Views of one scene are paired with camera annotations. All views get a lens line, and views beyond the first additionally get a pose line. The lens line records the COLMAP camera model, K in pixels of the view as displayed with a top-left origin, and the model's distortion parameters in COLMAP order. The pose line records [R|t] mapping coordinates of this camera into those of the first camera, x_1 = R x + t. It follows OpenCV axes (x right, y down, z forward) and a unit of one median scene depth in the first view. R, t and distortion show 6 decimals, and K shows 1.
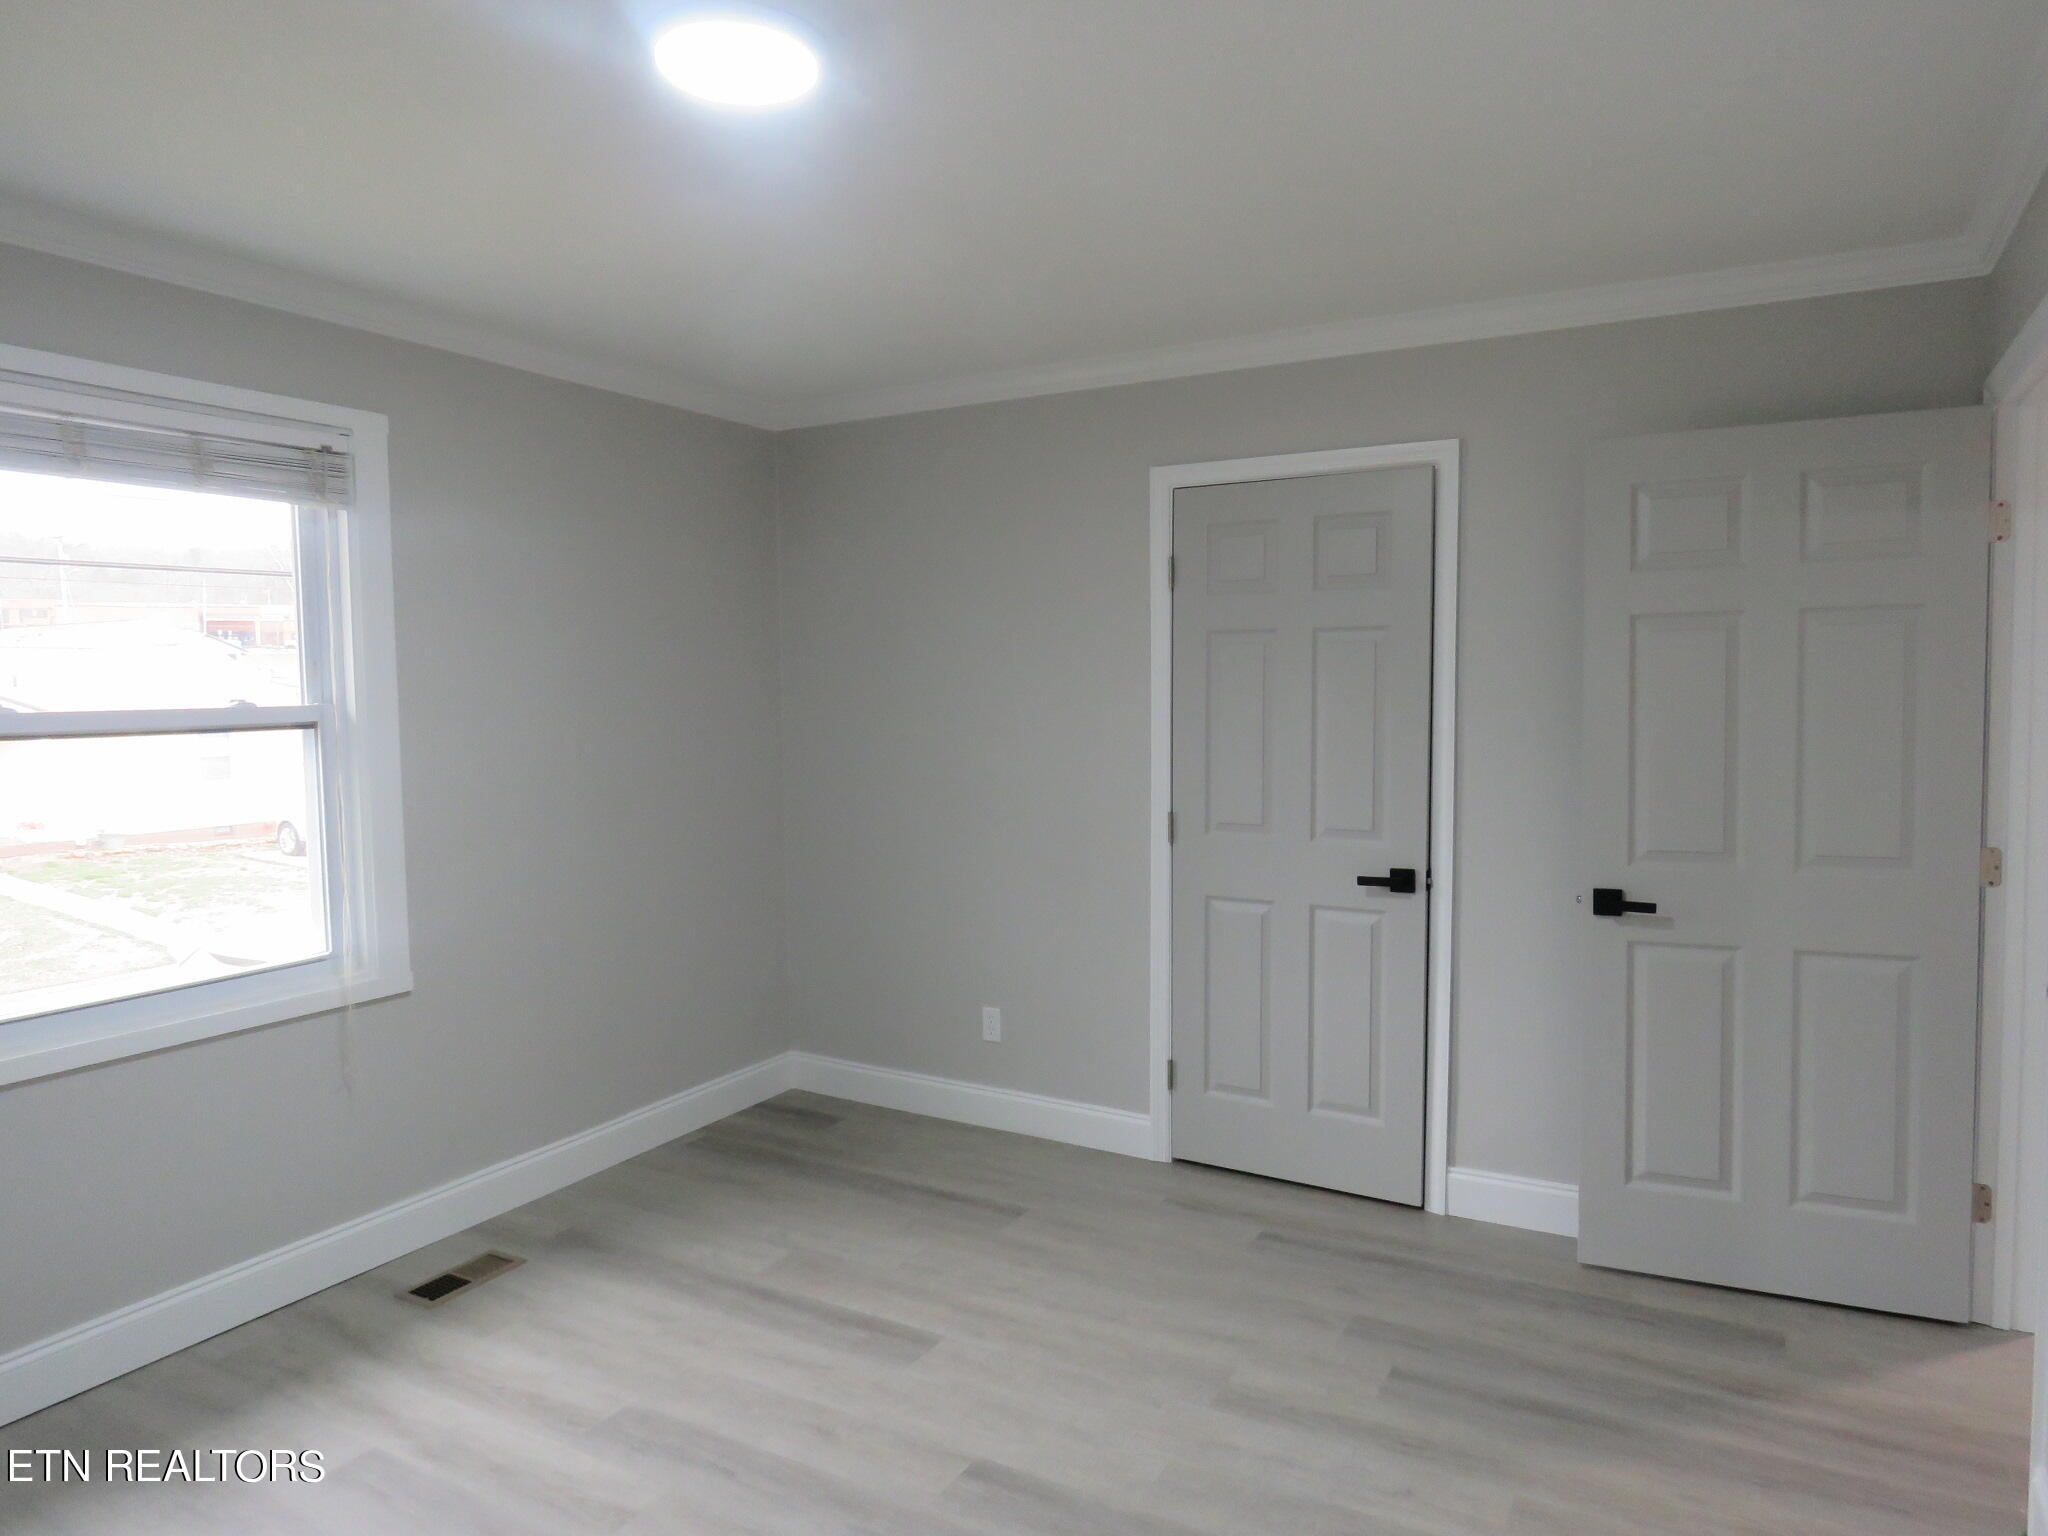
lens RADIAL K [[1294.6, 0, 1024.0], [0, 1294.6, 768.0], [0, 0, 1]] dist [-0.002257, -0.002562]
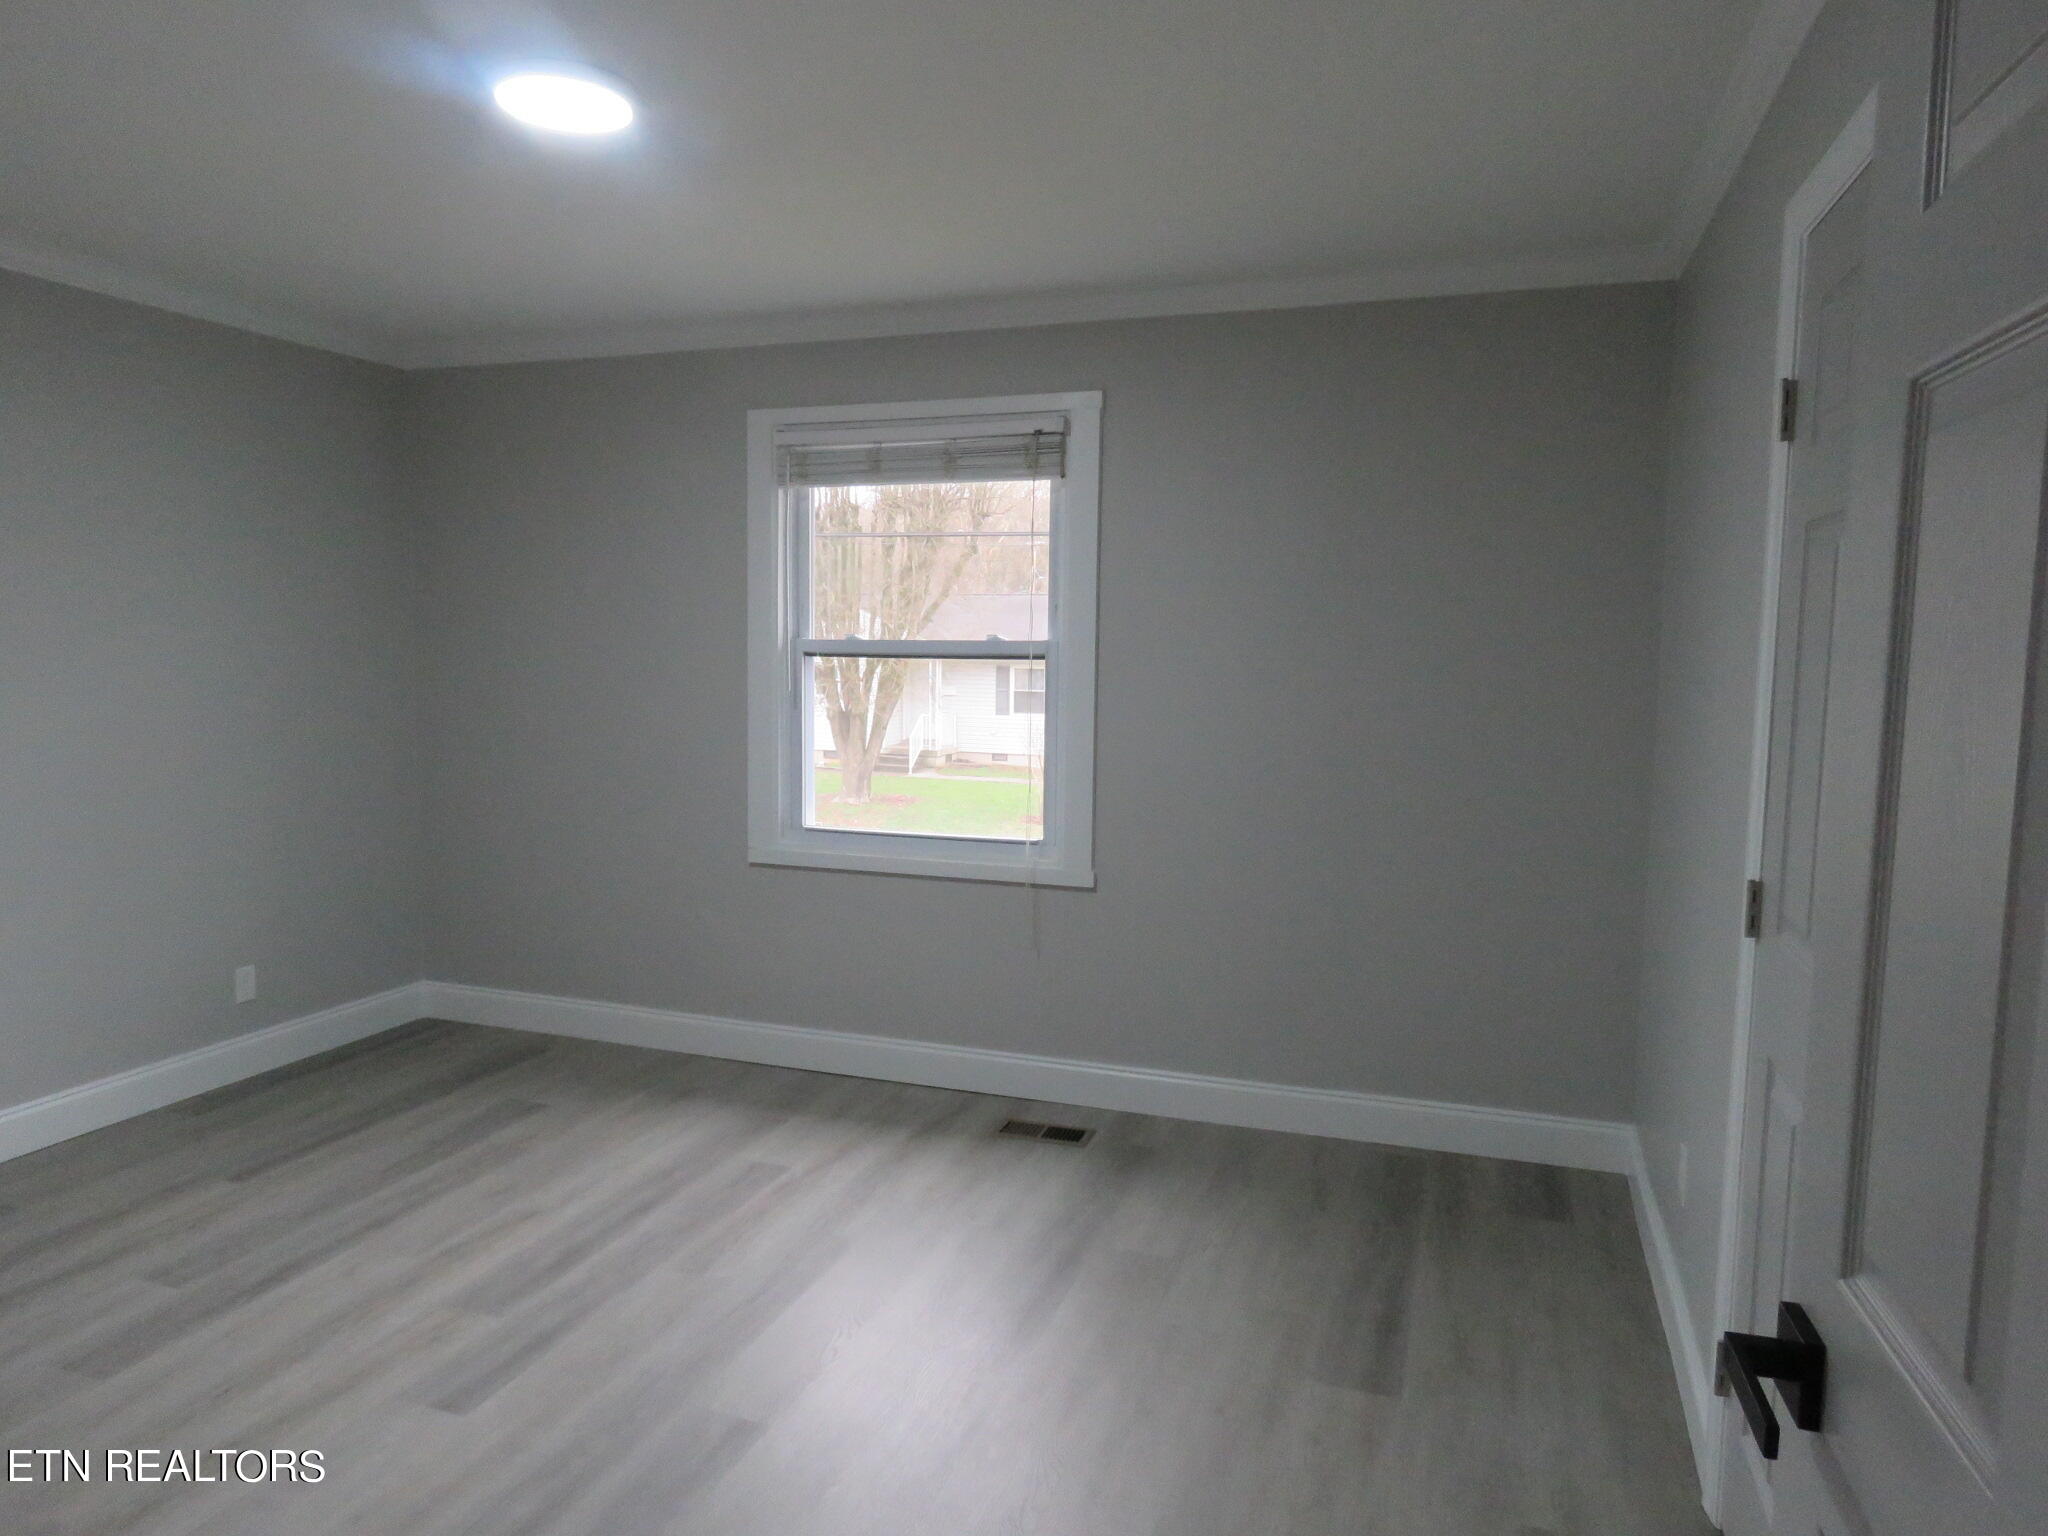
lens RADIAL K [[1294.6, 0, 1024.0], [0, 1294.6, 768.0], [0, 0, 1]] dist [-0.002257, -0.002562]
pose [[0.179865, 0.107130, -0.977840, 0.677276], [-0.074320, 0.992691, 0.095087, -0.043544], [0.980880, 0.055571, 0.186512, 0.751436]]
